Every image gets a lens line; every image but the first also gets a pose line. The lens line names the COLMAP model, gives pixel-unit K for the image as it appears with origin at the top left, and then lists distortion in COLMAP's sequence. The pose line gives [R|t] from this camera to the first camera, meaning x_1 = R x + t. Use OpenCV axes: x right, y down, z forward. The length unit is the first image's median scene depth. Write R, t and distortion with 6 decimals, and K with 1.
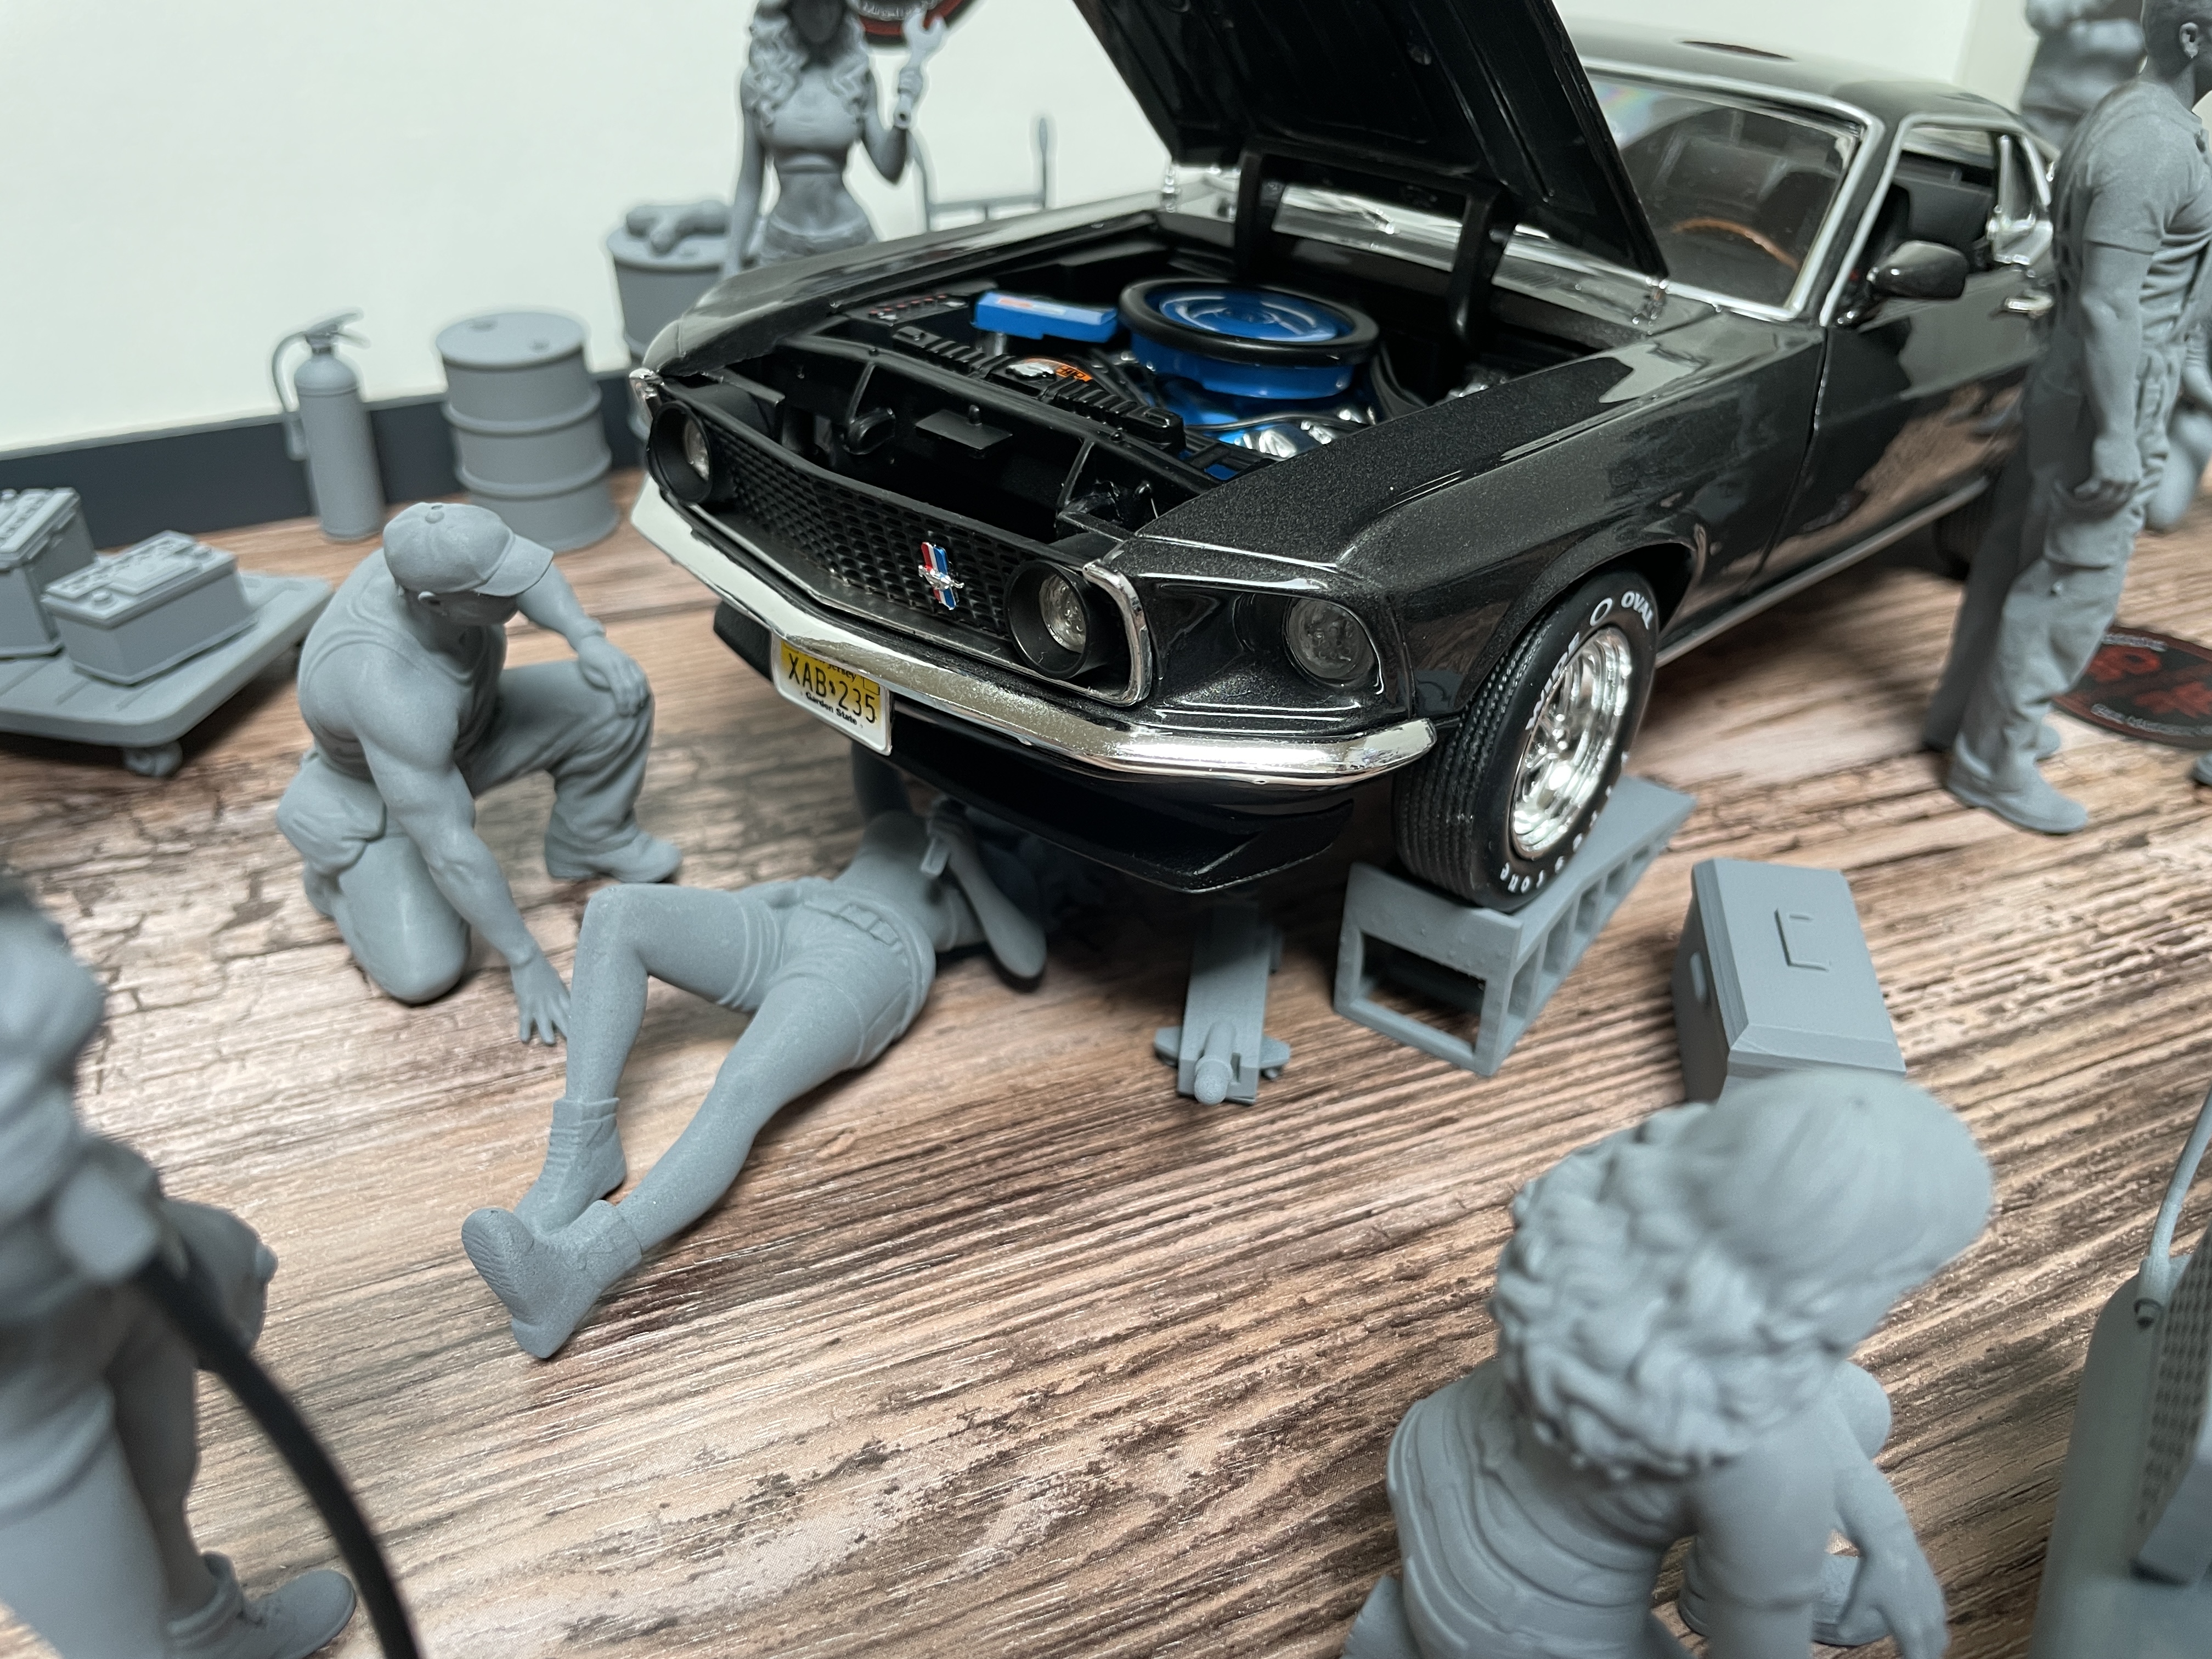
lens RADIAL K [[1733.6, 0, 1093.8], [0, 1733.6, 830.4], [0, 0, 1]] dist [0.060741, -0.114447]
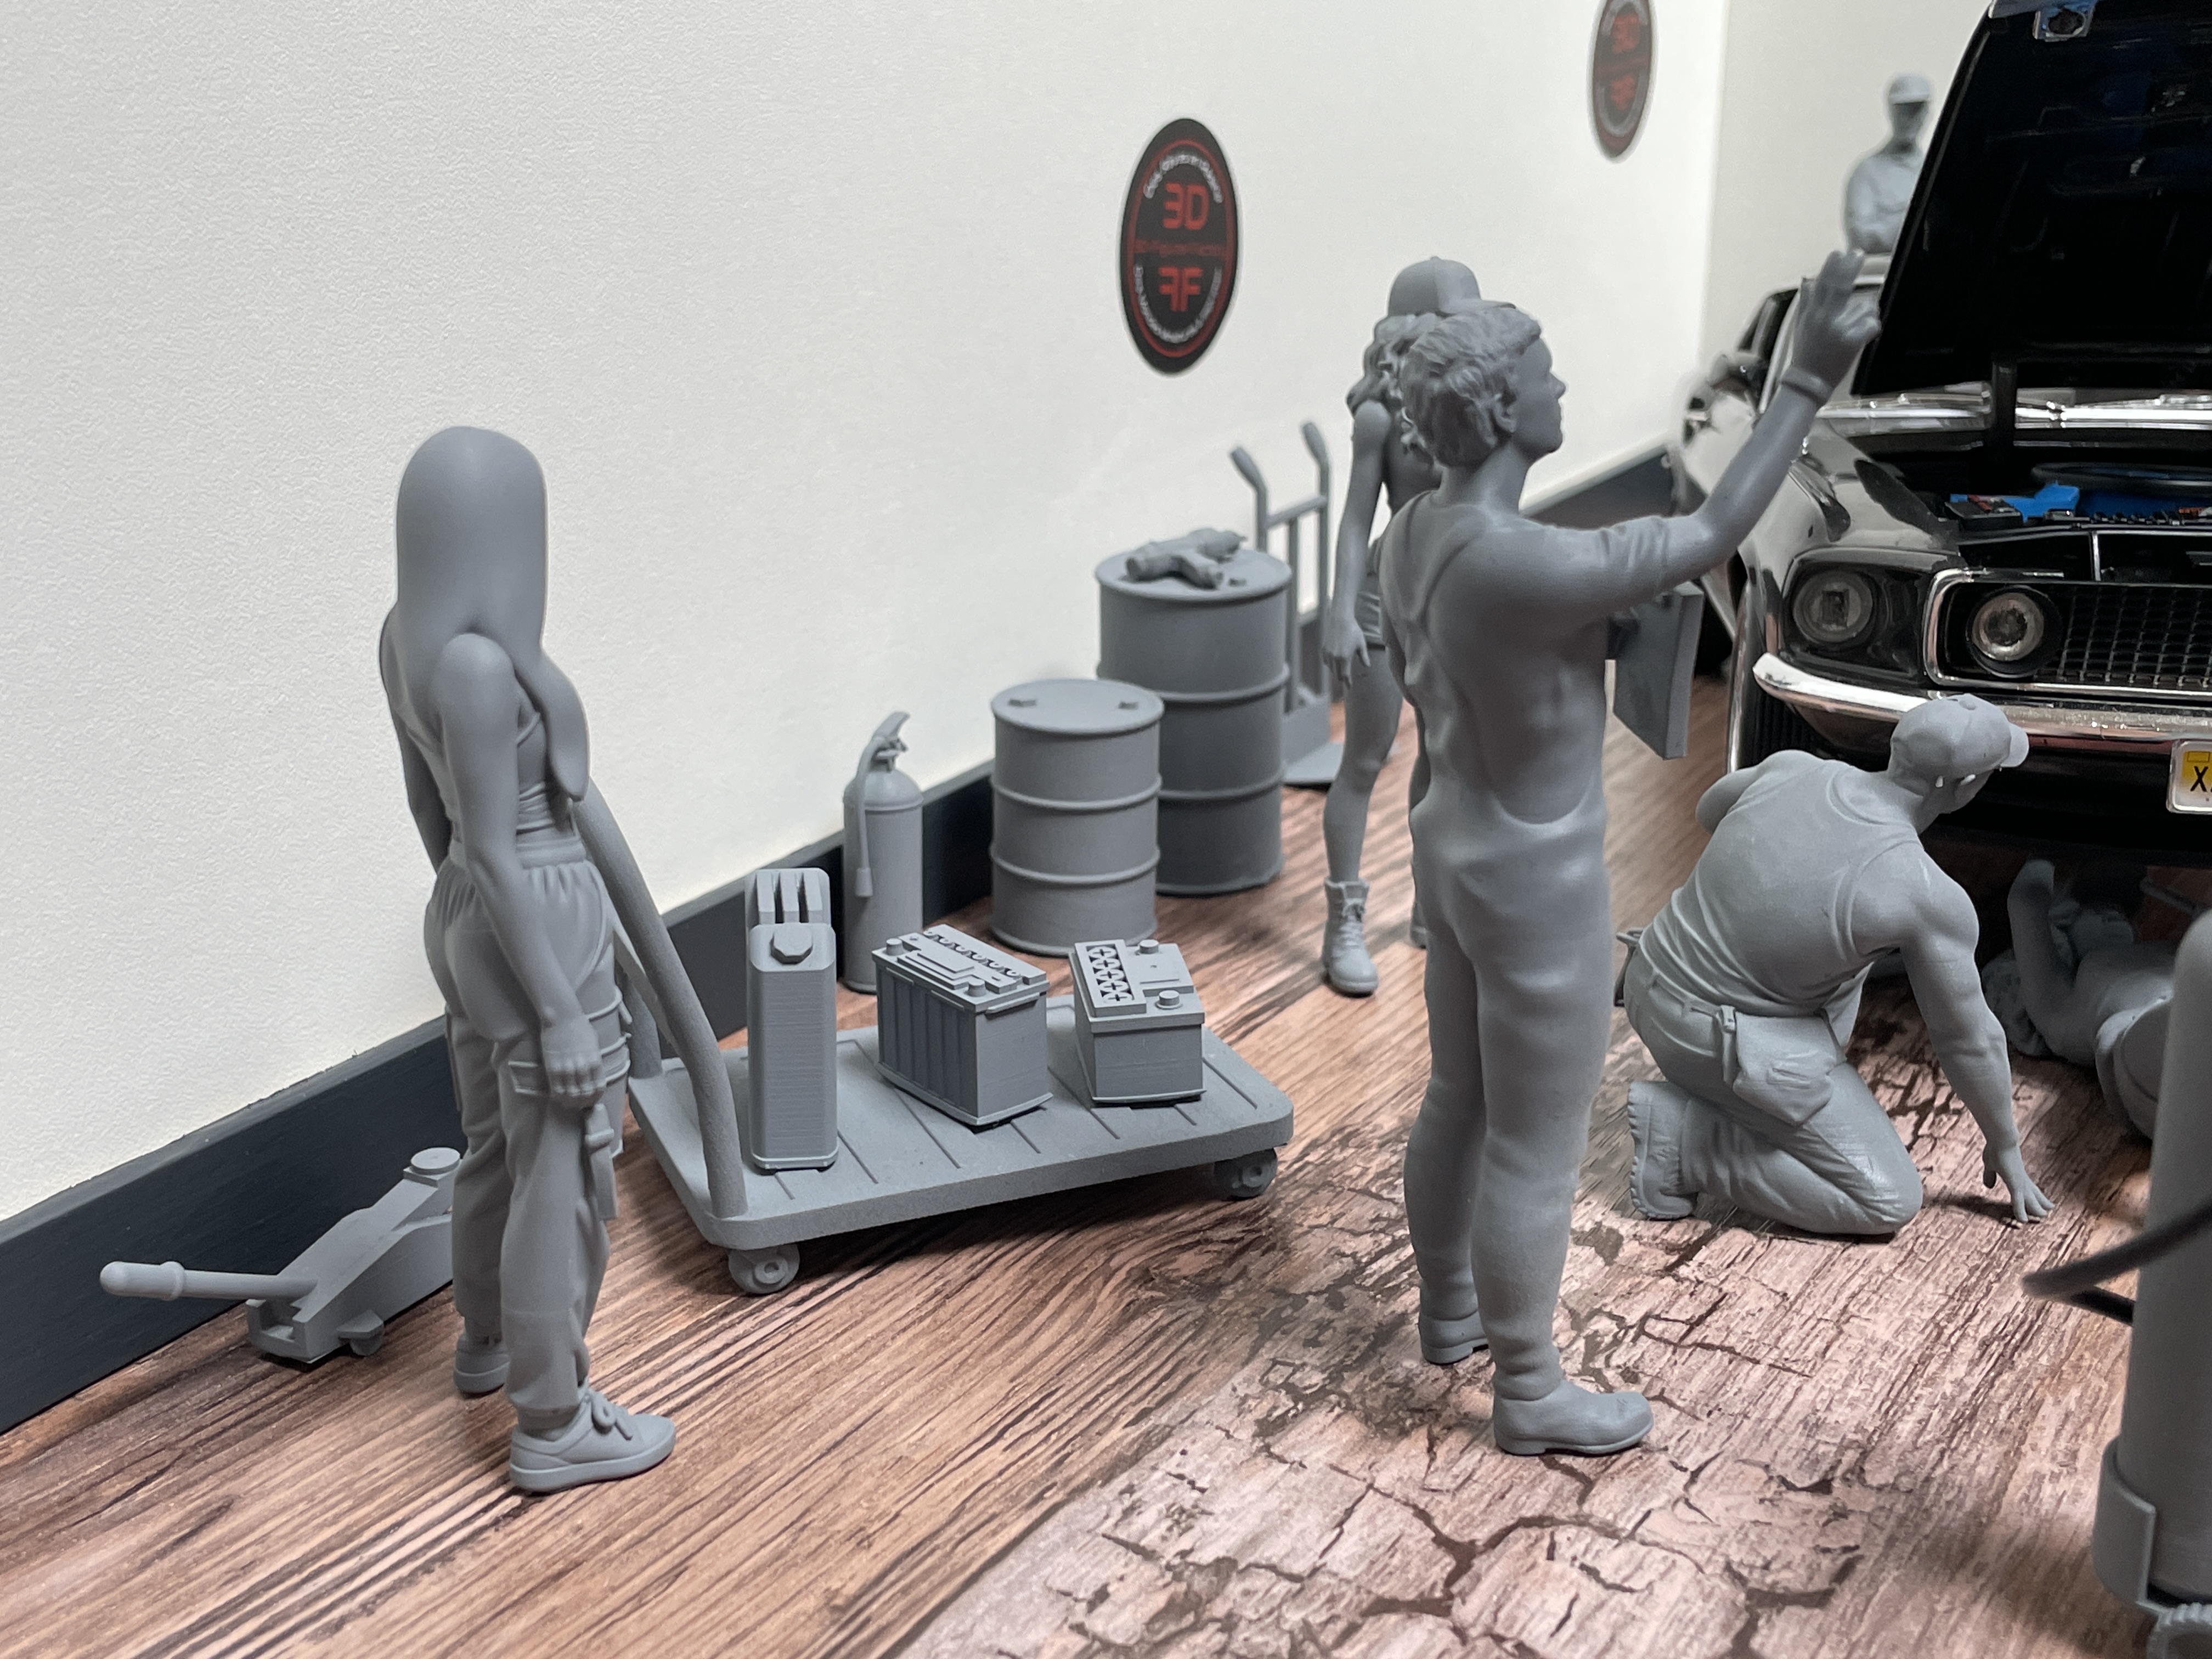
lens RADIAL K [[2602.5, 0, 1078.8], [0, 2602.5, 832.6], [0, 0, 1]] dist [0.132299, -0.356927]
pose [[0.825633, -0.194887, 0.529480, -1.582509], [0.328400, 0.929094, -0.170109, -0.007779], [-0.458785, 0.314329, 0.831092, -0.076610]]
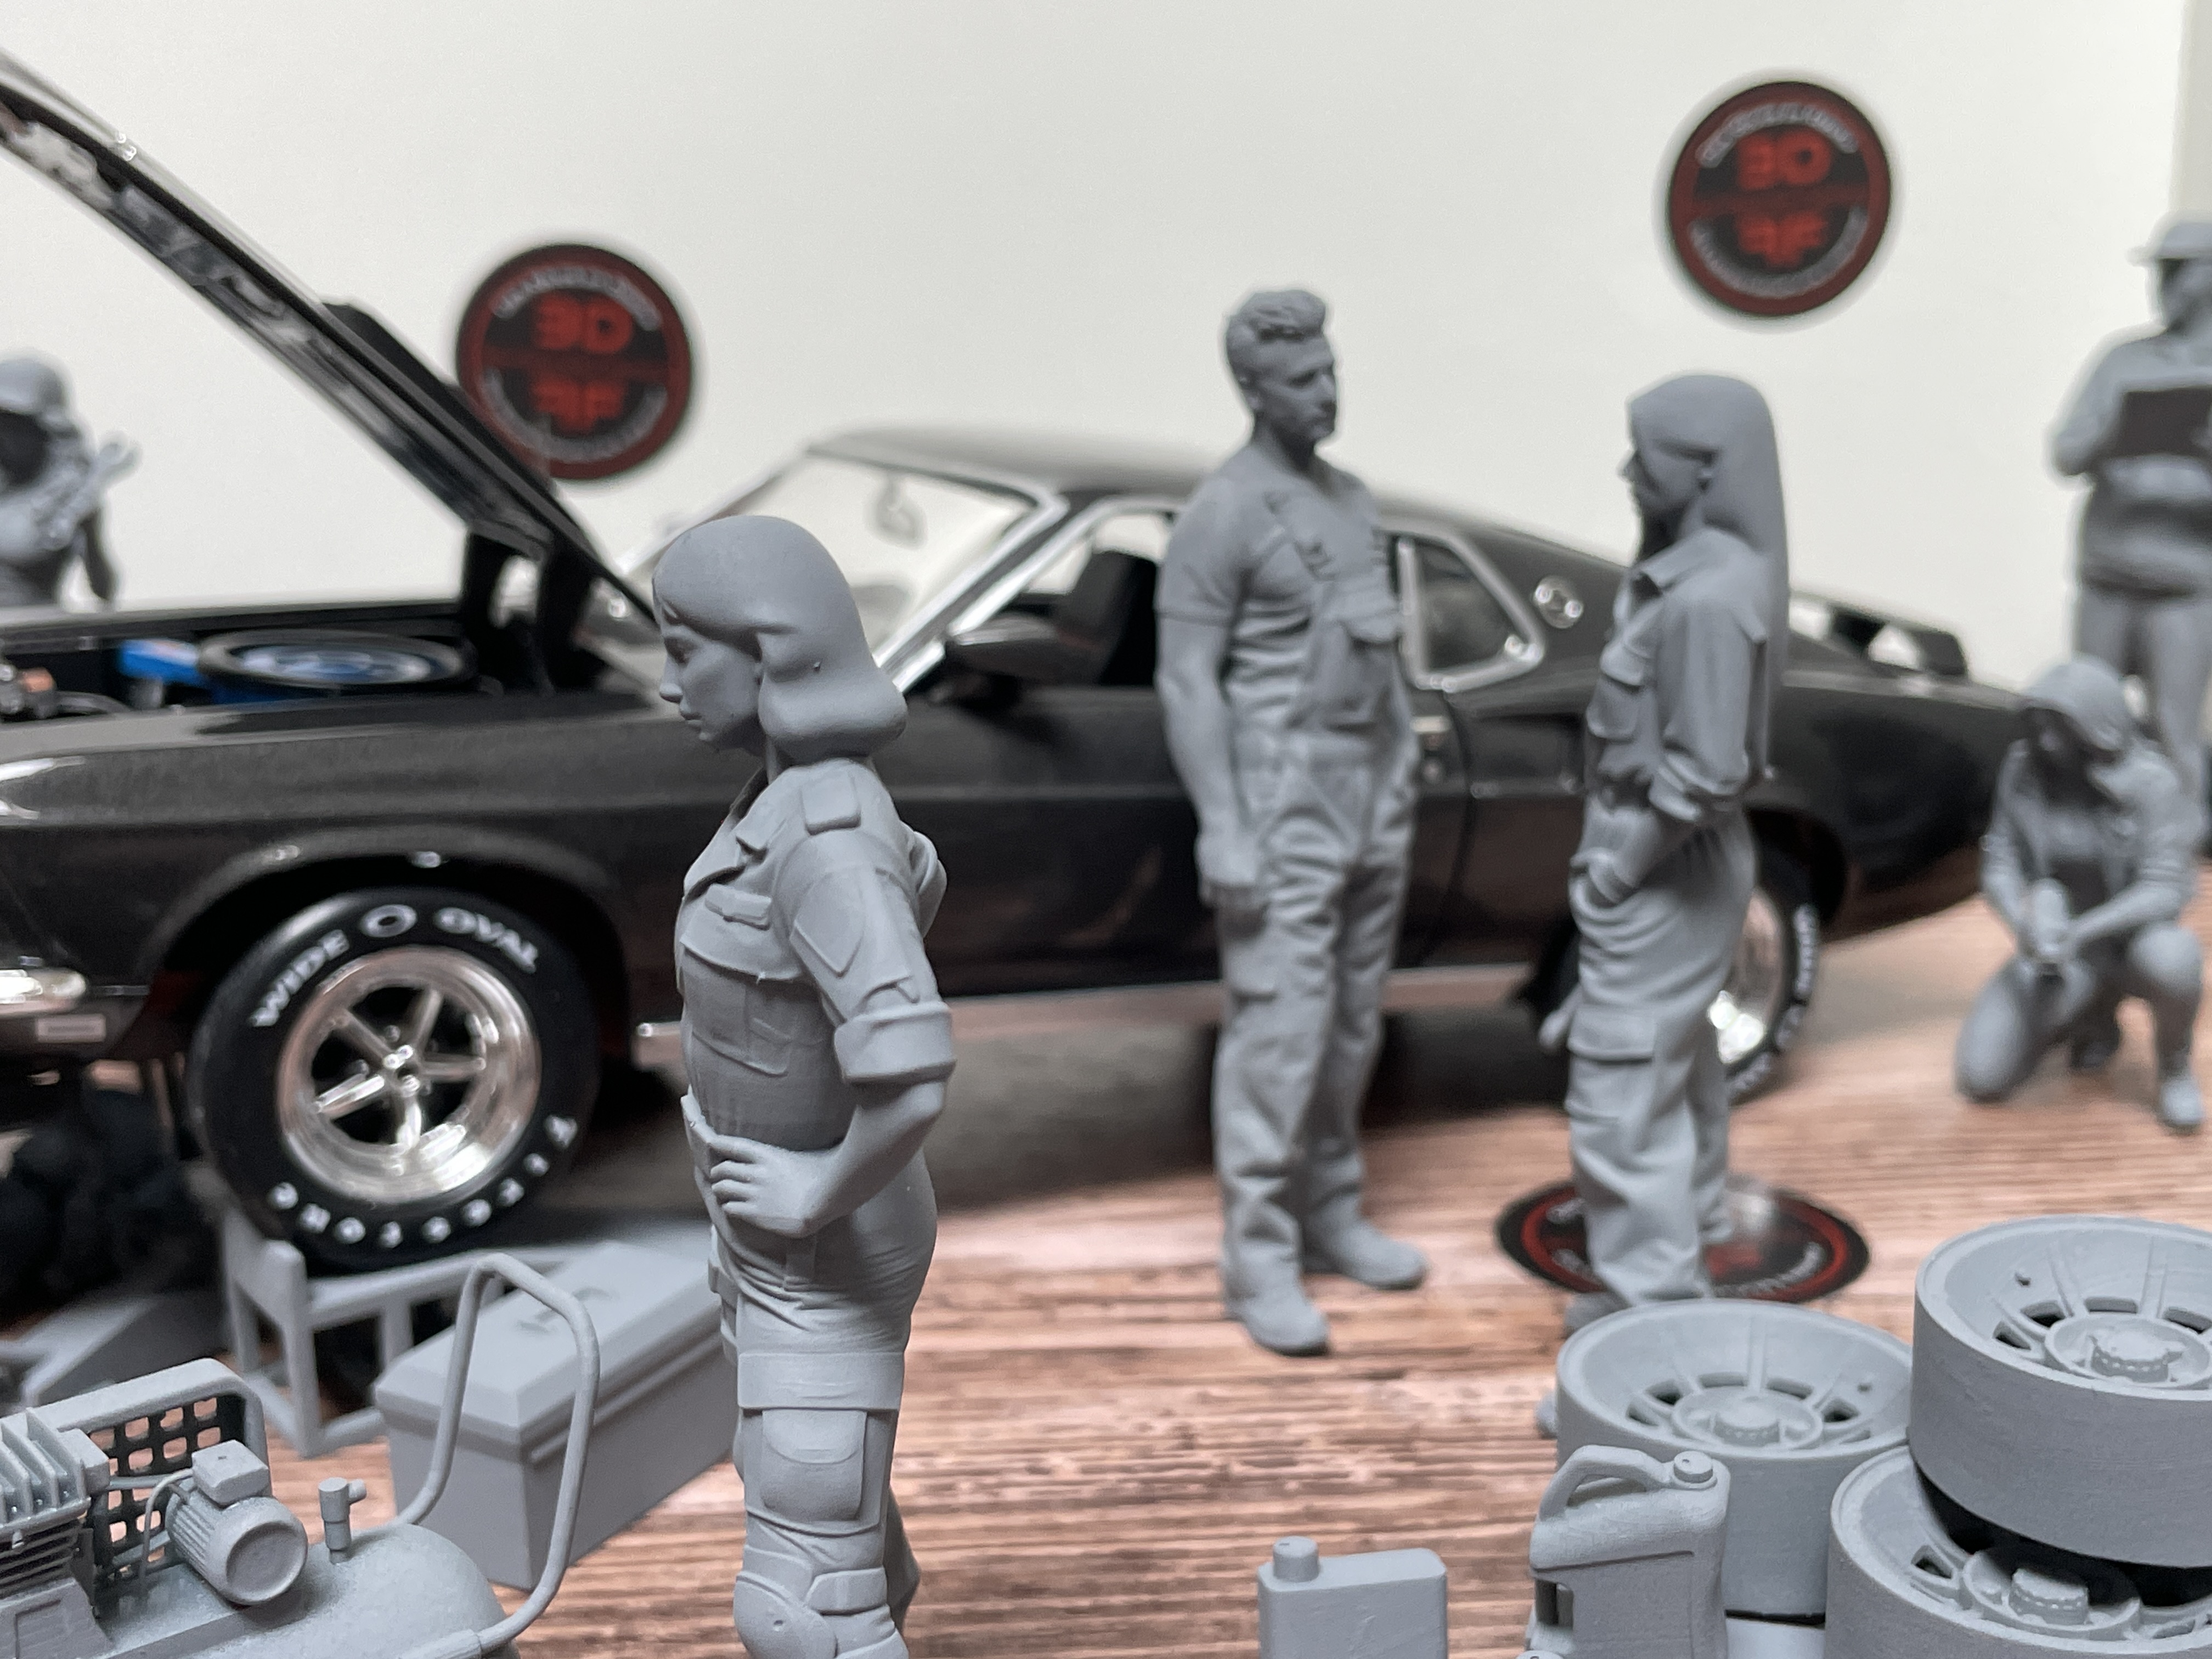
lens RADIAL K [[2637.8, 0, 1077.7], [0, 2637.8, 858.7], [0, 0, 1]] dist [0.124643, -0.314873]
pose [[0.937819, 0.050483, -0.343435, 1.059080], [-0.161716, 0.938984, -0.303575, 0.207301], [0.307154, 0.340237, 0.888760, -0.176487]]
